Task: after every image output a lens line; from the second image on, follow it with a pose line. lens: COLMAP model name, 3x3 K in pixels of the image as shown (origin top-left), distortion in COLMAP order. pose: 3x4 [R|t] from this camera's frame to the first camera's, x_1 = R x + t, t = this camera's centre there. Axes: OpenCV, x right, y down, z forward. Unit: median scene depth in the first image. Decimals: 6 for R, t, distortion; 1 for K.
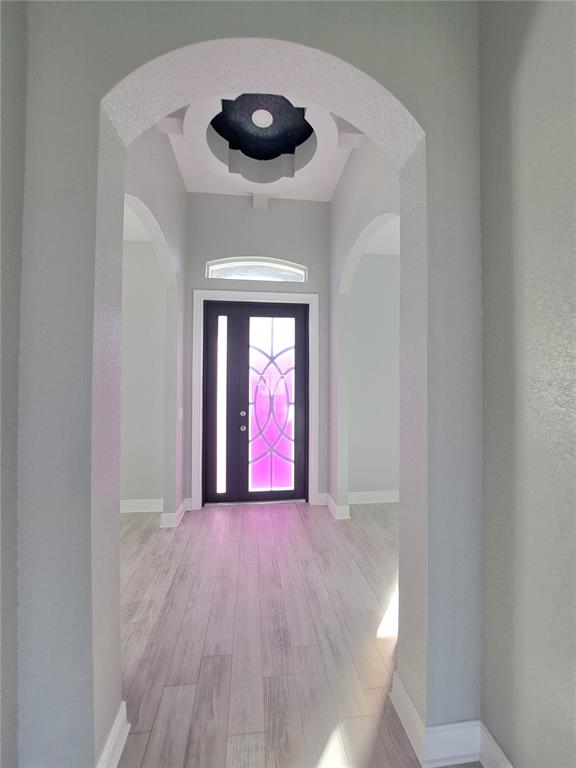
lens RADIAL K [[303.4, 0, 286.8], [0, 303.4, 382.0], [0, 0, 1]] dist [-0.000708, -0.006095]
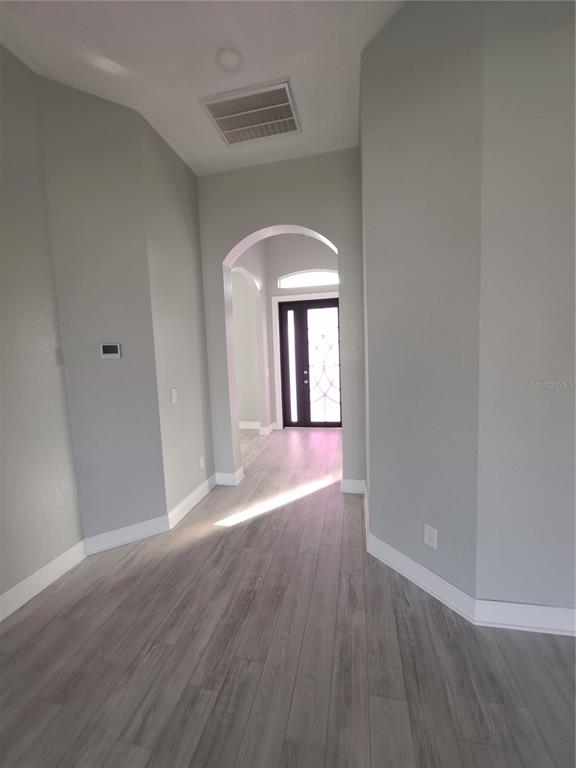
lens RADIAL K [[303.4, 0, 286.8], [0, 303.4, 382.0], [0, 0, 1]] dist [-0.000708, -0.006095]
pose [[0.942607, -0.022534, -0.333142, 0.296690], [0.051349, 0.995634, 0.077945, 0.026818], [0.329931, -0.090578, 0.939649, -0.532614]]
